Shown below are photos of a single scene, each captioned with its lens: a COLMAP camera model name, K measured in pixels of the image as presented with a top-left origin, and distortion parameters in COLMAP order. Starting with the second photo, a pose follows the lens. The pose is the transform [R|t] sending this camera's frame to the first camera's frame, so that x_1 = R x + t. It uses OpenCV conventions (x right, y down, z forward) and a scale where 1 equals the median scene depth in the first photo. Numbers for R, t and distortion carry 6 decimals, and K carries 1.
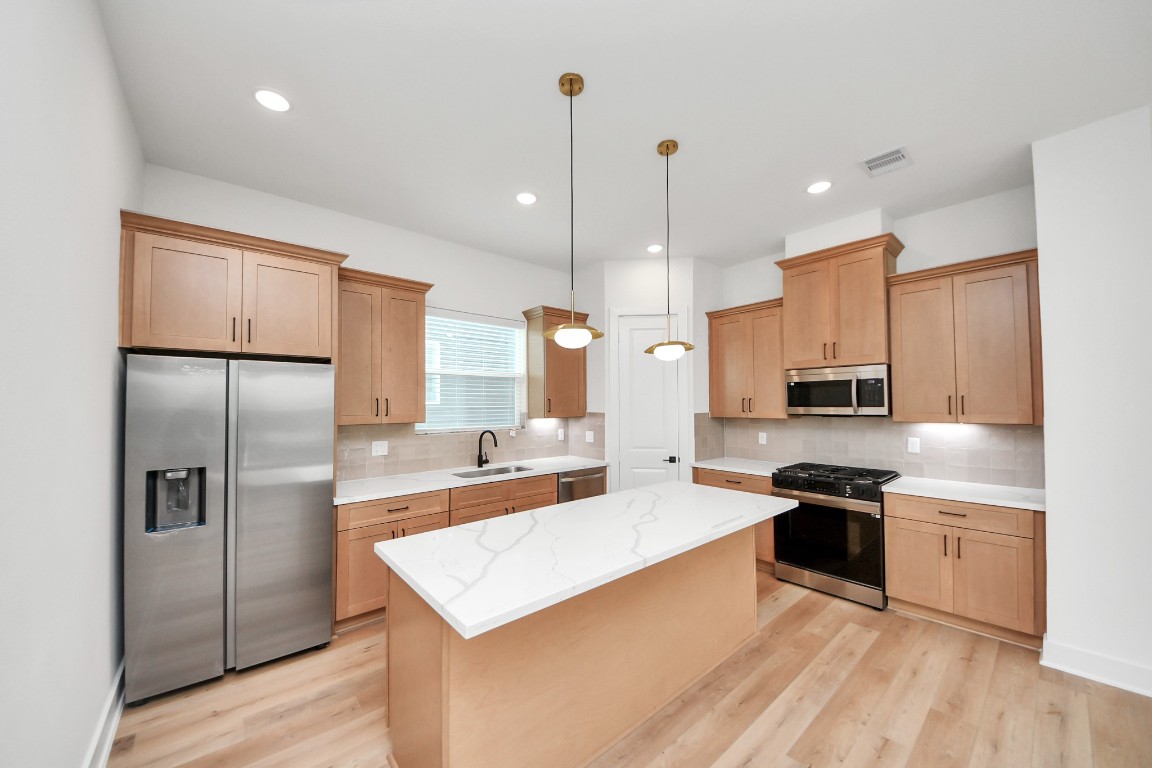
lens RADIAL K [[405.5, 0, 568.2], [0, 405.5, 396.4], [0, 0, 1]] dist [-0.007157, -0.000316]
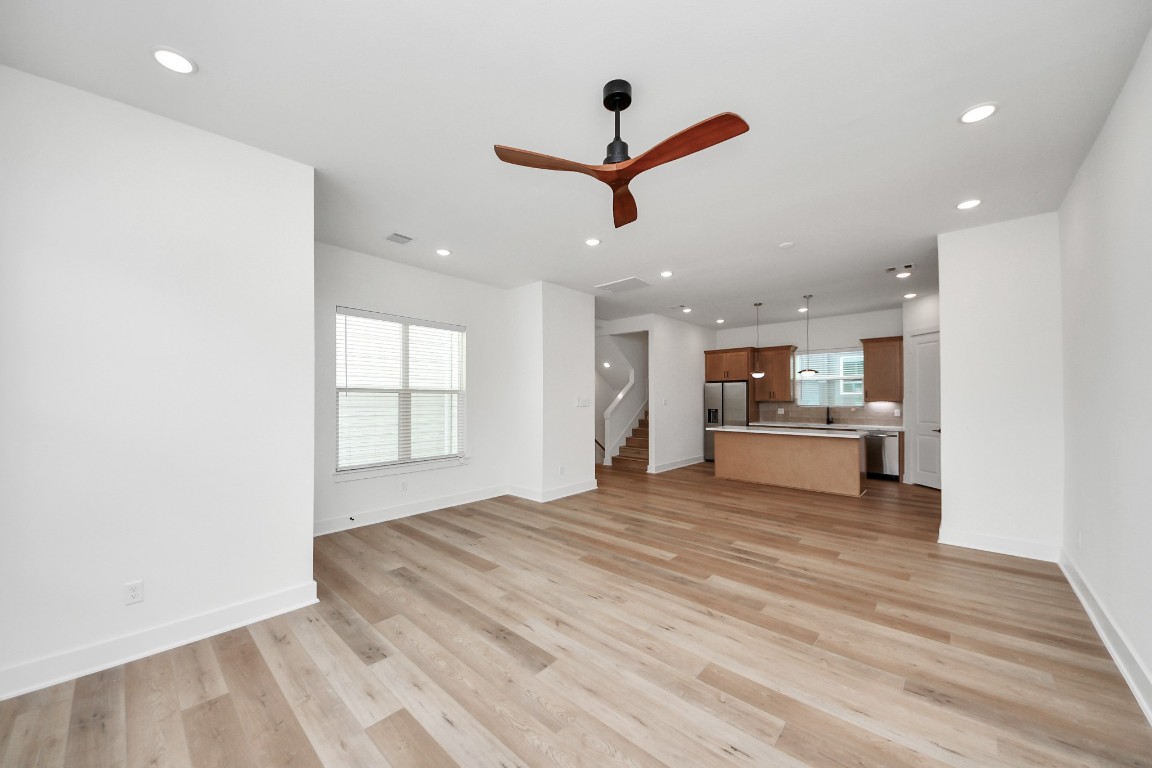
lens RADIAL K [[415.2, 0, 576.0], [0, 415.2, 384.0], [0, 0, 1]] dist [0.024439, -0.015015]
pose [[0.139738, -0.027693, -0.989801, 2.023465], [0.015853, 0.999543, -0.025728, 0.005675], [0.990062, -0.012096, 0.140113, -0.676328]]
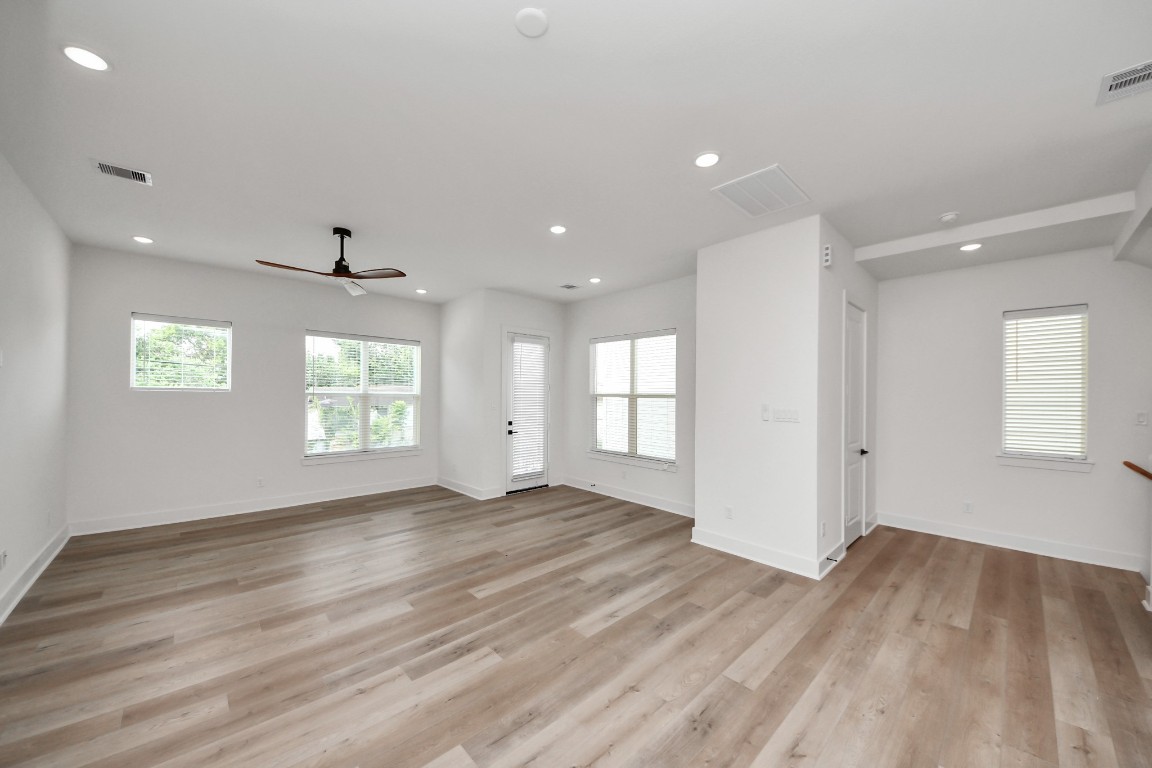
lens RADIAL K [[405.5, 0, 568.2], [0, 405.5, 396.4], [0, 0, 1]] dist [-0.007157, -0.000316]
pose [[-0.998979, -0.004114, -0.044988, 0.747020], [-0.003475, 0.999892, -0.014274, 0.008101], [0.045042, -0.014103, -0.998886, 0.691682]]
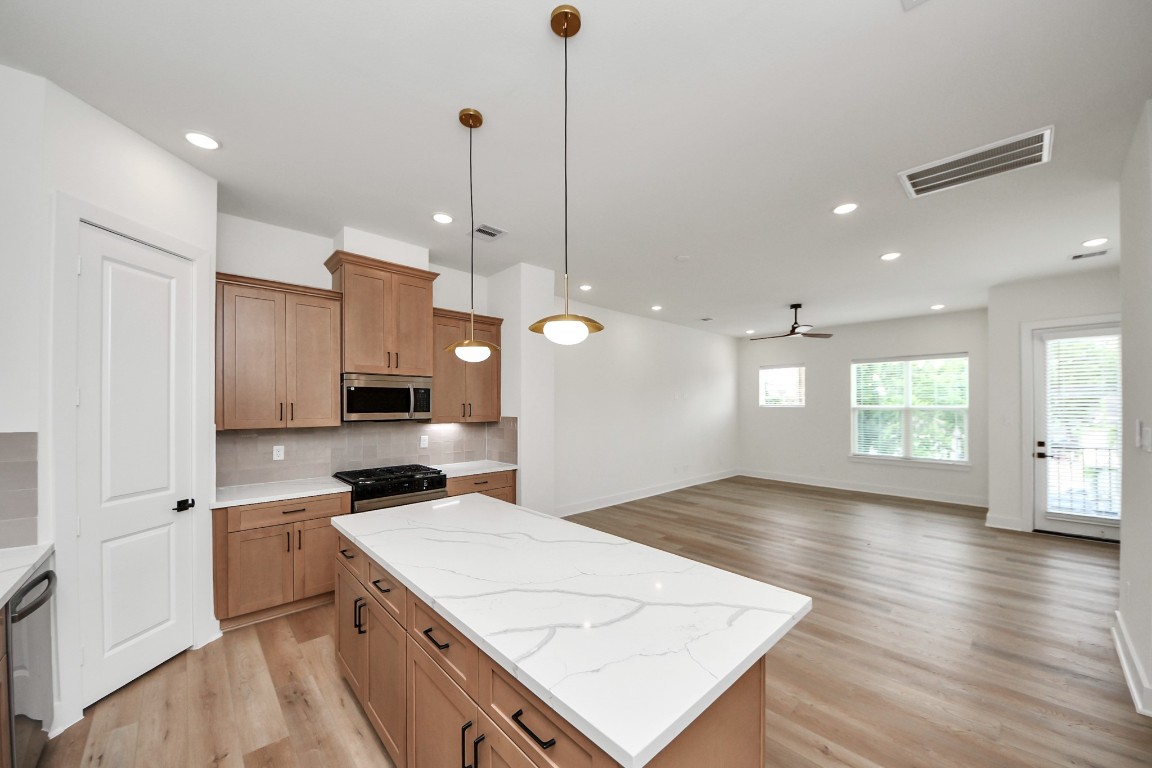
lens RADIAL K [[413.2, 0, 577.0], [0, 413.2, 410.7], [0, 0, 1]] dist [0.019432, -0.015308]
pose [[-0.052633, -0.009659, 0.998567, -0.484812], [-0.018542, 0.999790, 0.008694, 0.002716], [-0.998442, -0.018058, -0.052801, 0.588957]]
